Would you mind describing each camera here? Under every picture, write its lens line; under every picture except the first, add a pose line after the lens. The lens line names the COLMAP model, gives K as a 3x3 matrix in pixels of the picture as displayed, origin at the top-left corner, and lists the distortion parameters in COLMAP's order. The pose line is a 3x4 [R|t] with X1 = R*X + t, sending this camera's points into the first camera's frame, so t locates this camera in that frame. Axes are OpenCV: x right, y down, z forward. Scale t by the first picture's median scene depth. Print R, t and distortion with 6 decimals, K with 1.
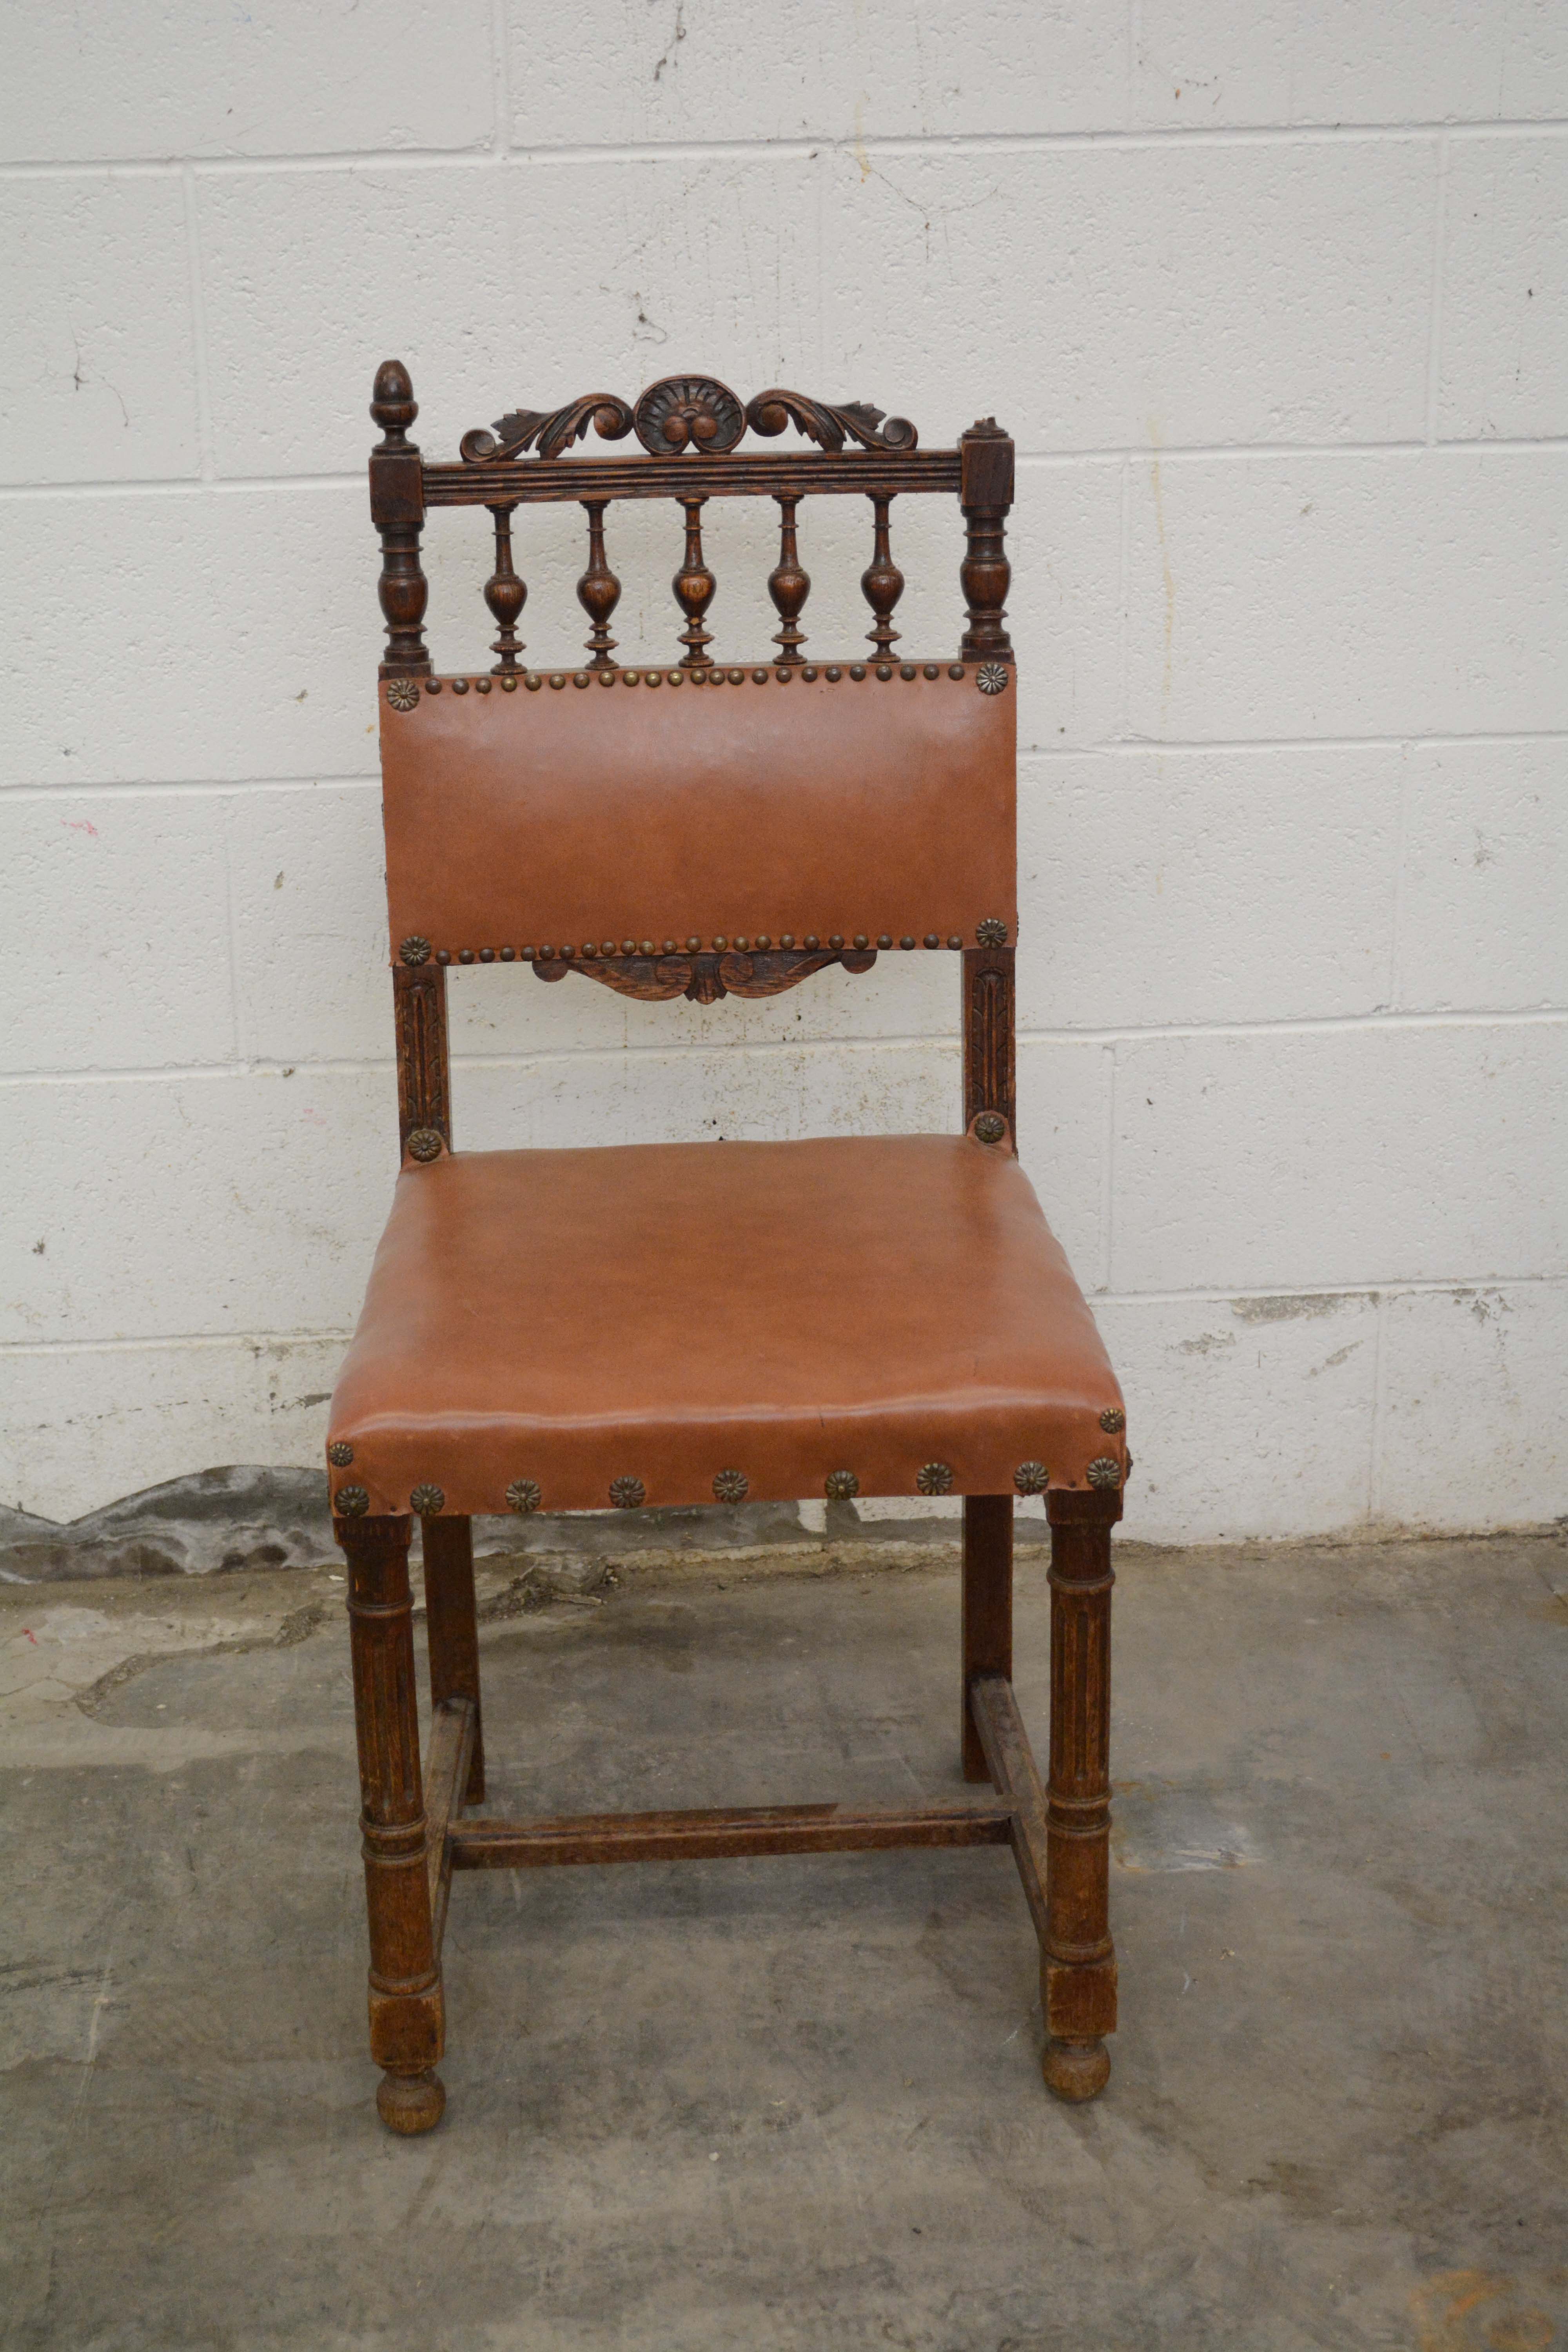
lens RADIAL K [[3776.5, 0, 756.0], [0, 3776.5, 1185.9], [0, 0, 1]] dist [-0.003937, 0.006532]
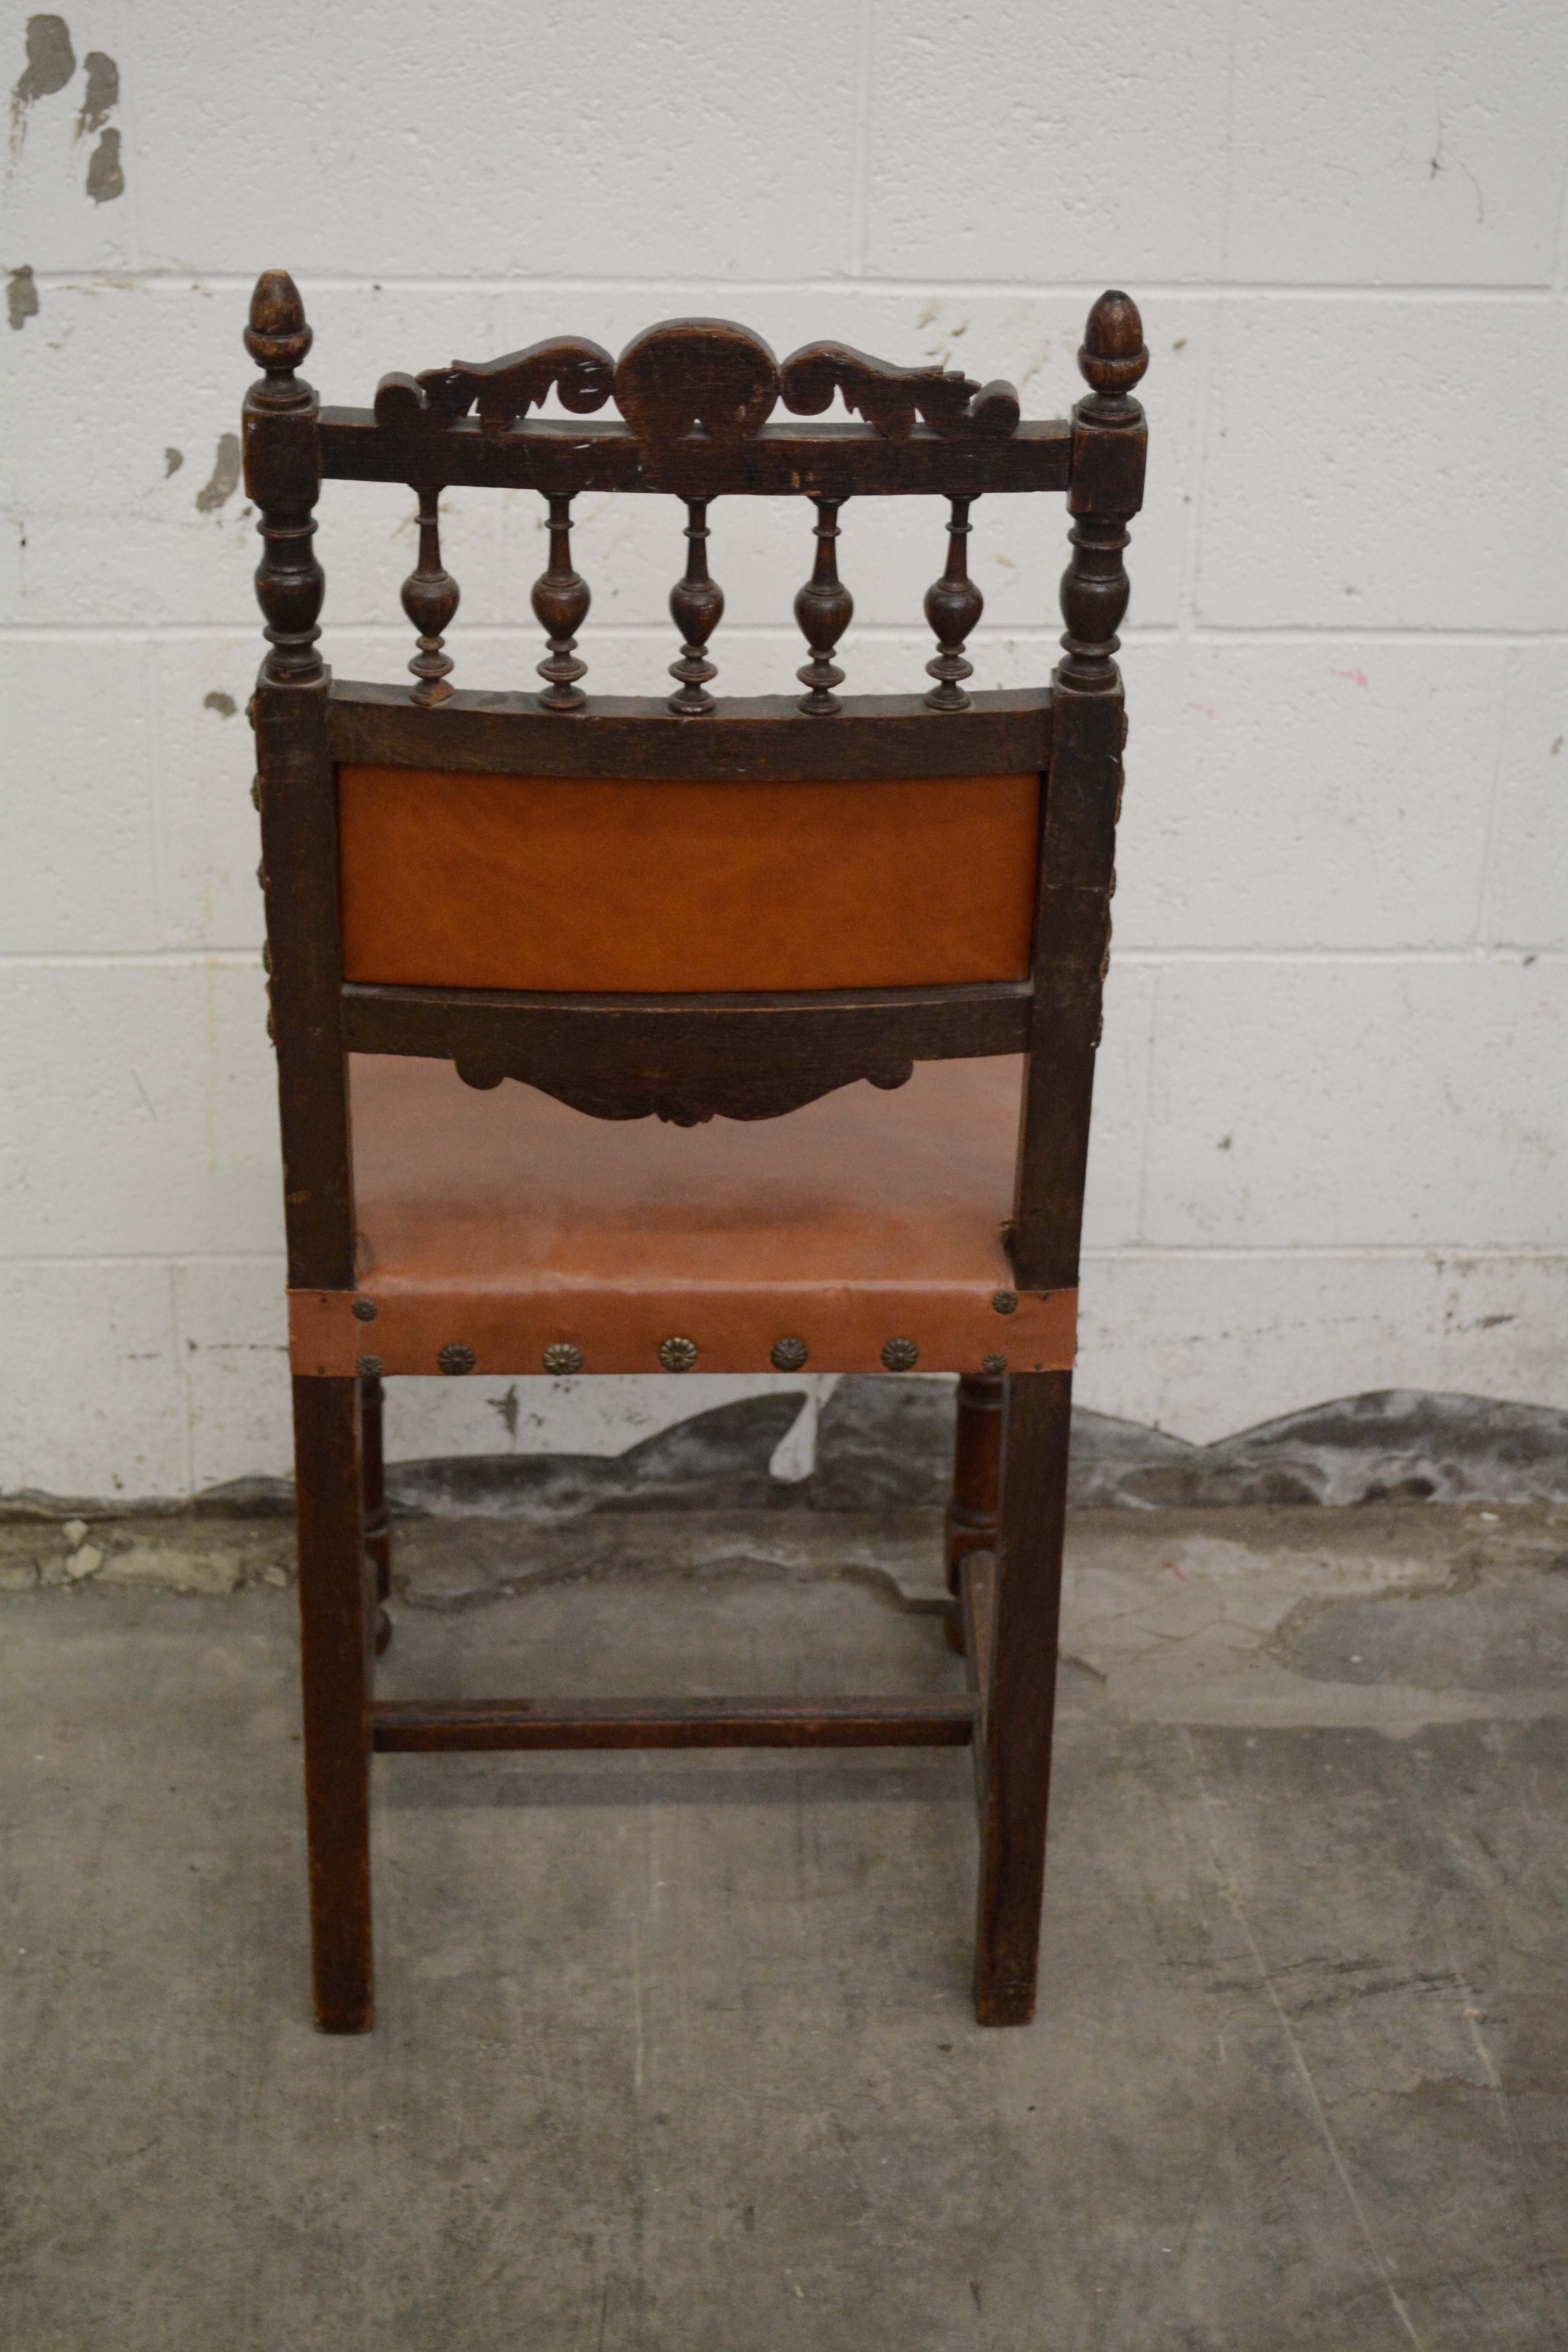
lens RADIAL K [[3776.5, 0, 756.0], [0, 3776.5, 1185.9], [0, 0, 1]] dist [-0.003937, 0.006532]
pose [[0.999134, 0.041592, -0.000893, -0.295214], [-0.041496, 0.997906, 0.049606, -0.013047], [0.002954, -0.049526, 0.998768, 0.102388]]
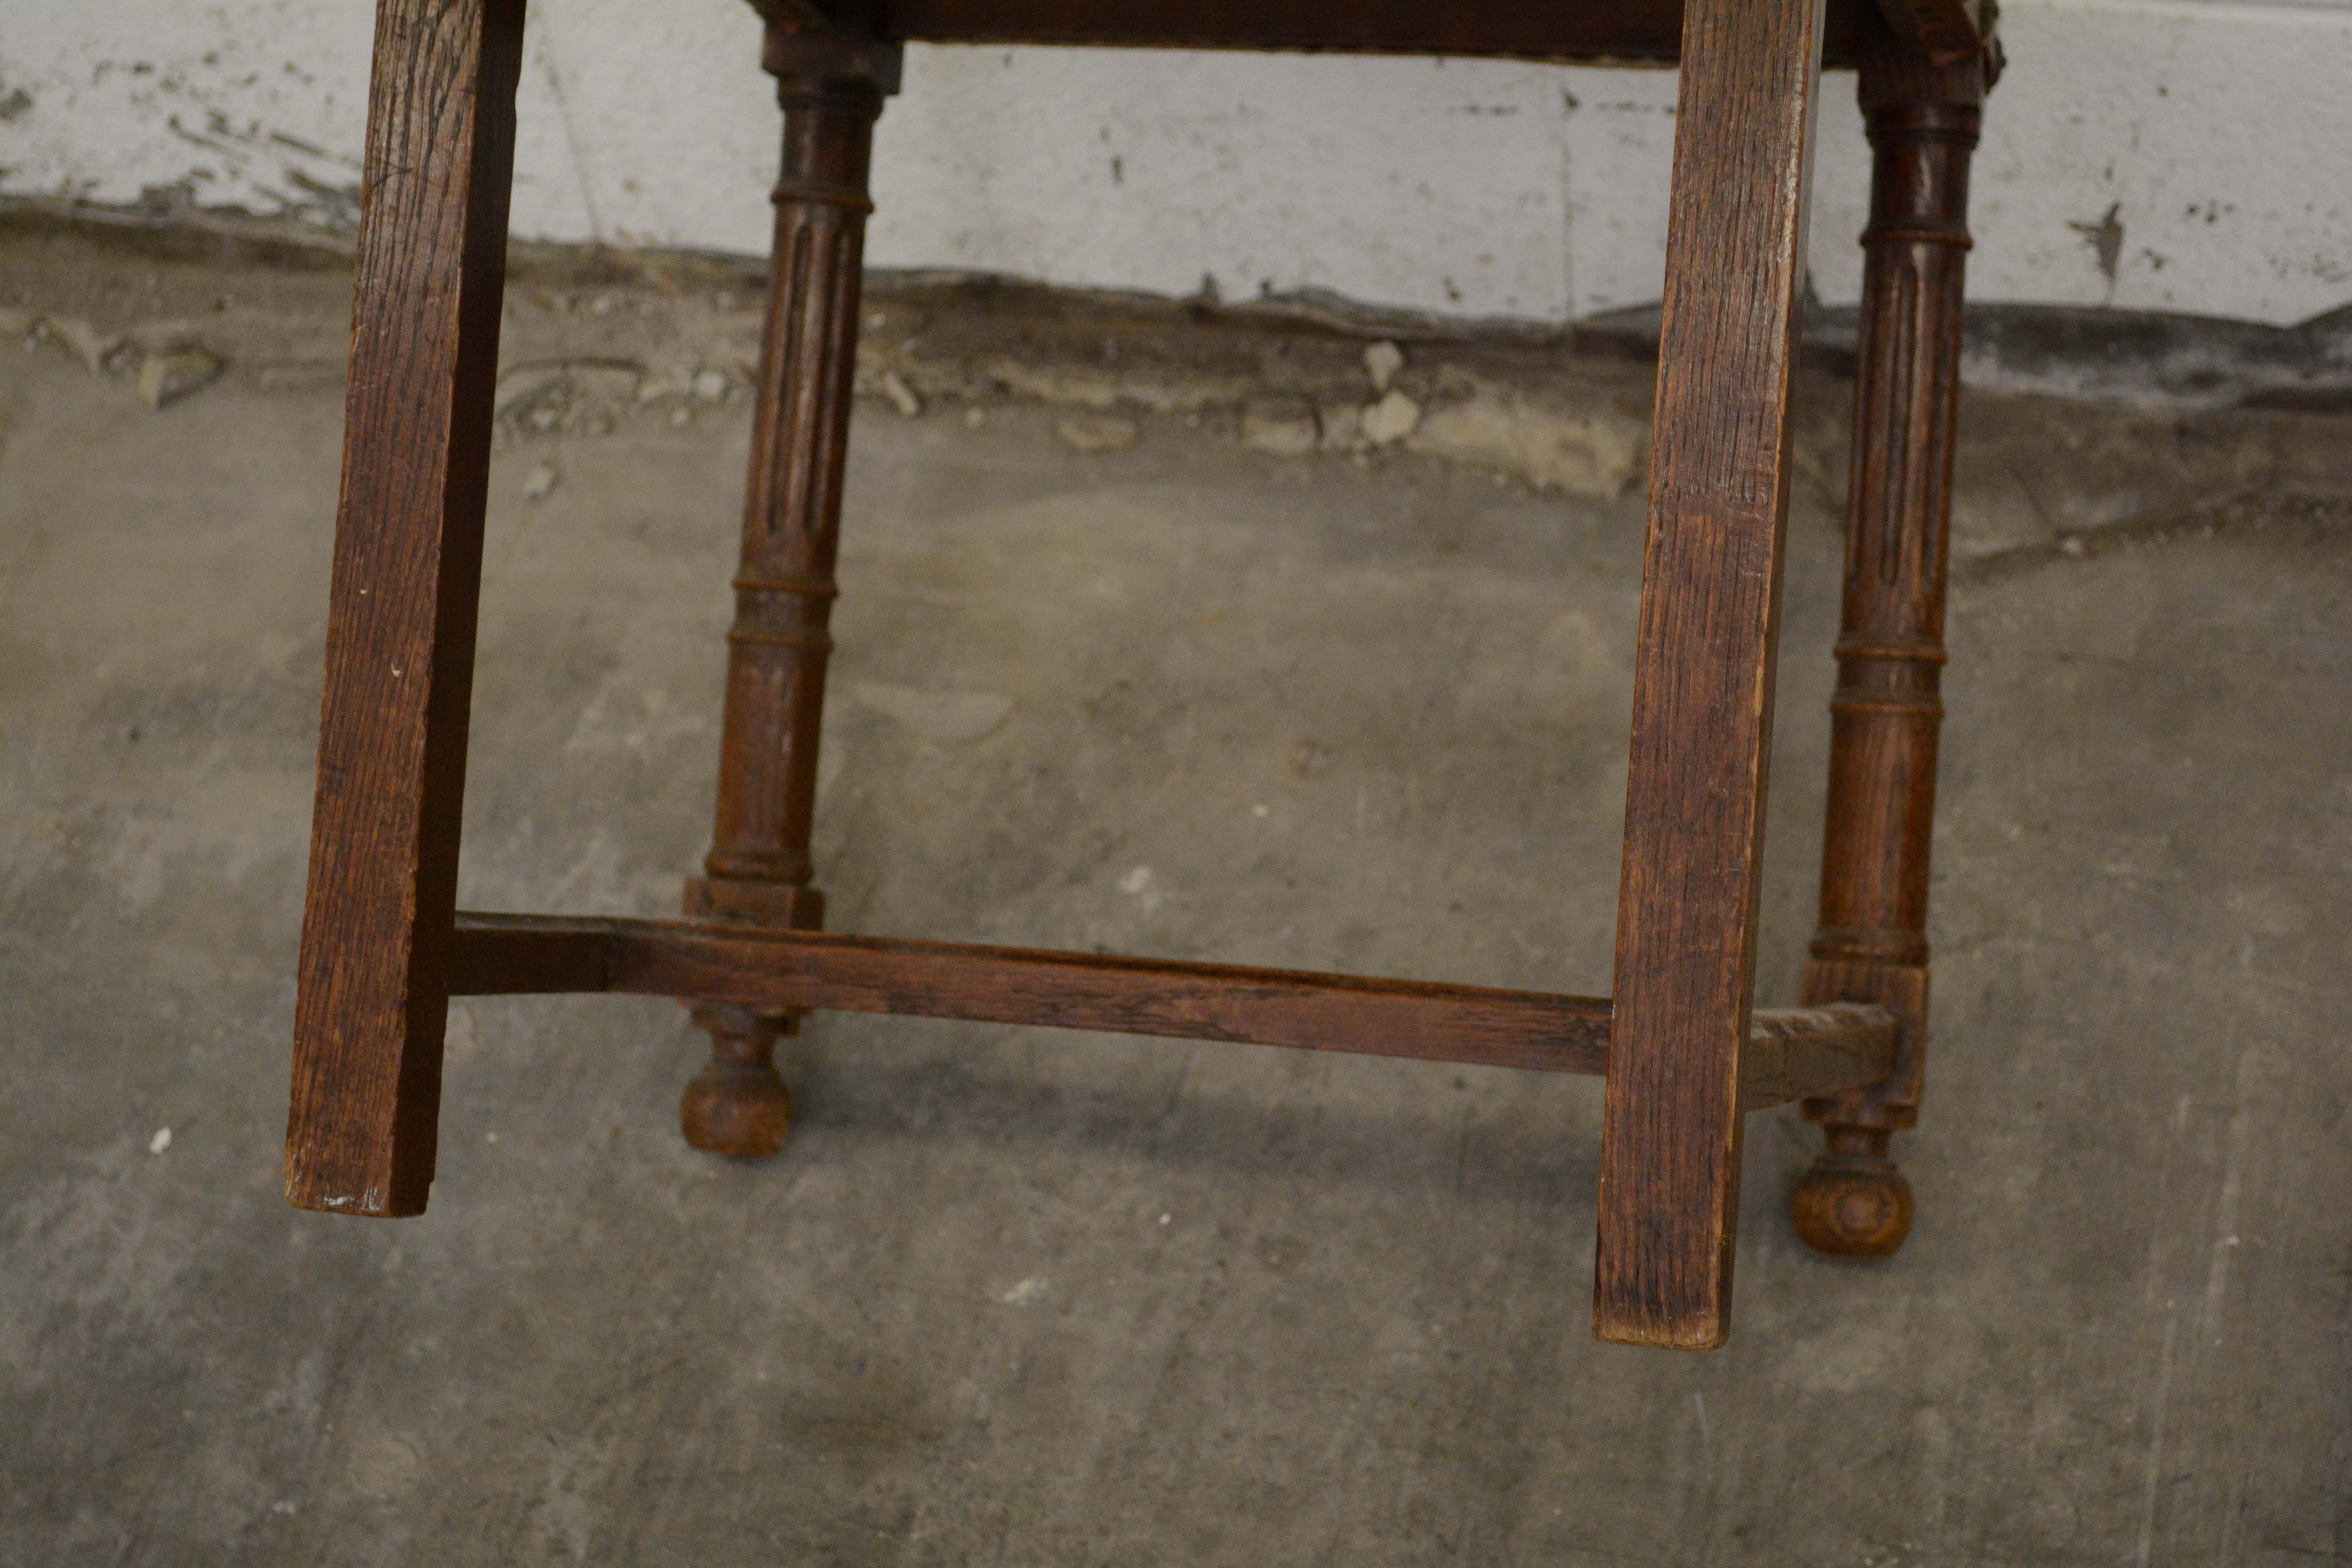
lens RADIAL K [[4347.6, 0, 1164.4], [0, 4347.6, 759.1], [0, 0, 1]] dist [0.020424, -0.041891]
pose [[0.943008, 0.172807, -0.284384, -0.291790], [-0.034329, 0.900552, 0.433391, -0.104628], [0.330996, -0.398928, 0.855160, 0.411095]]
